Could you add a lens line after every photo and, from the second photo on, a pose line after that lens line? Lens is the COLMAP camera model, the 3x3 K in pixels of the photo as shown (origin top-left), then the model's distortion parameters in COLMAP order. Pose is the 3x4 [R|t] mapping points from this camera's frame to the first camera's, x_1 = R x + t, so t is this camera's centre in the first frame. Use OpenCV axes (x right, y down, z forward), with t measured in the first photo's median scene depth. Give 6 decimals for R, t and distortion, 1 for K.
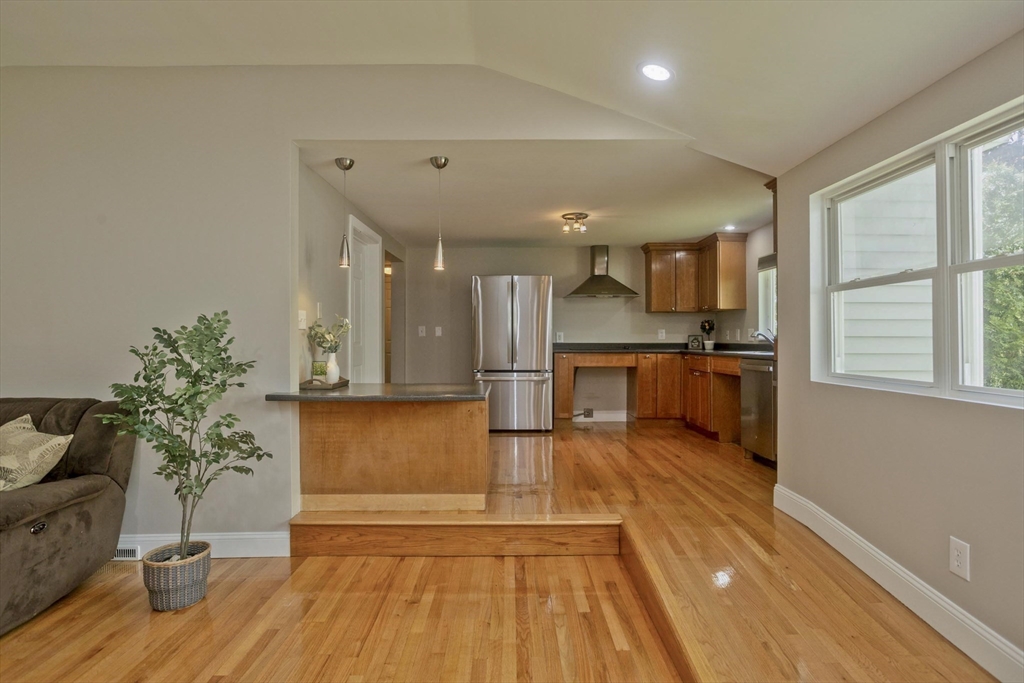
lens RADIAL K [[576.3, 0, 516.5], [0, 576.3, 338.5], [0, 0, 1]] dist [-0.021169, 0.018285]
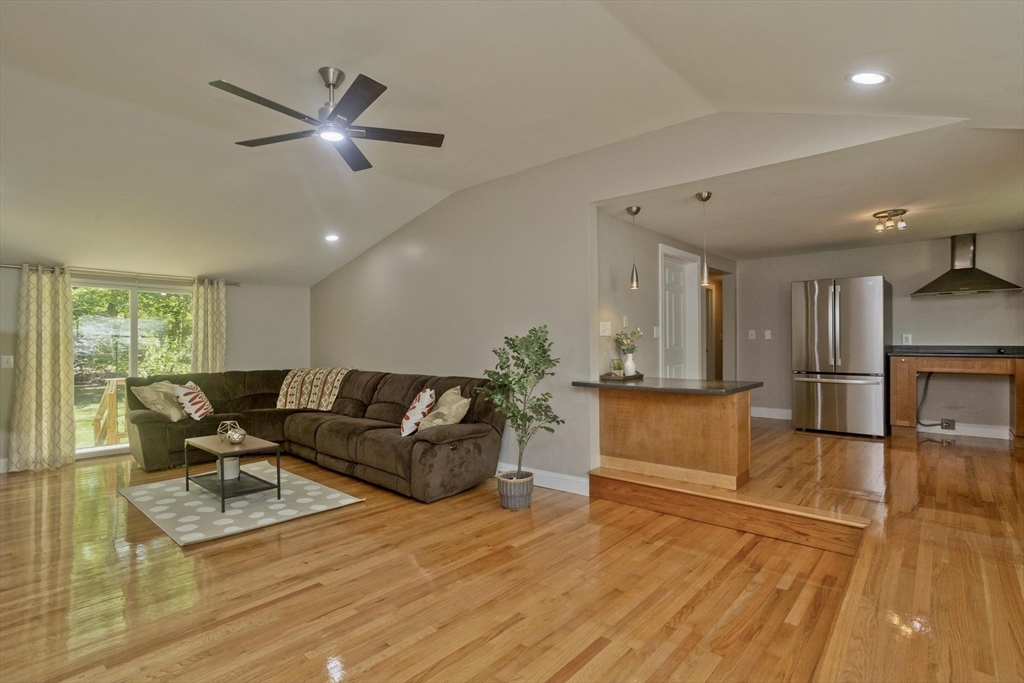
lens RADIAL K [[505.4, 0, 507.7], [0, 505.4, 340.4], [0, 0, 1]] dist [-0.042626, 0.024238]
pose [[0.737676, -0.004904, -0.675137, 0.288428], [0.005050, 0.999986, -0.001745, -0.005369], [0.675136, -0.002122, 0.737690, -0.054271]]
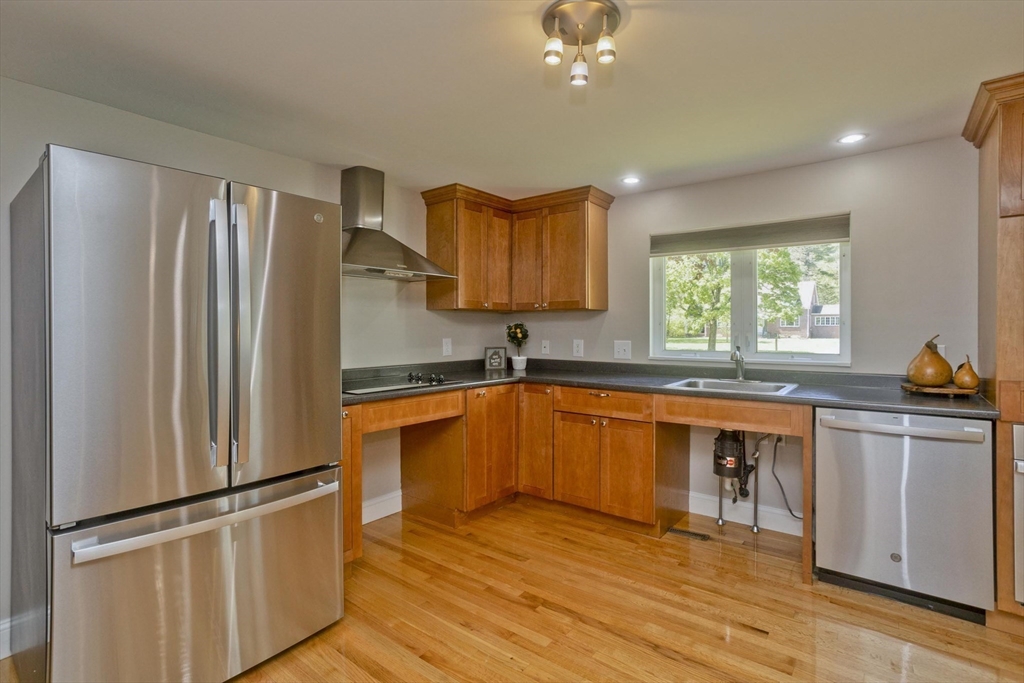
lens RADIAL K [[505.4, 0, 520.1], [0, 505.4, 328.4], [0, 0, 1]] dist [-0.042626, 0.024238]
pose [[0.621326, -0.003228, 0.783546, -0.218662], [-0.001251, 0.999986, 0.005112, -0.059178], [-0.783551, -0.004157, 0.621313, 1.285937]]
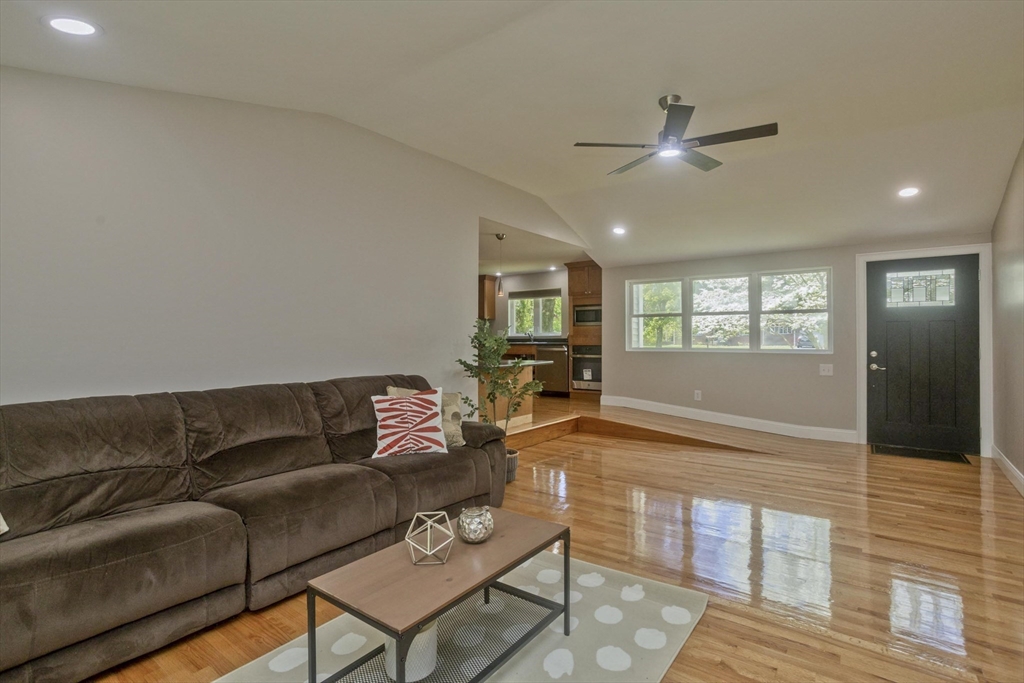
lens RADIAL K [[505.4, 0, 512.3], [0, 505.4, 340.2], [0, 0, 1]] dist [-0.042626, 0.024238]
pose [[0.603602, -0.006415, 0.797260, -1.463638], [0.003697, 0.999979, 0.005248, 0.009599], [-0.797277, -0.000220, 0.603614, 0.018598]]
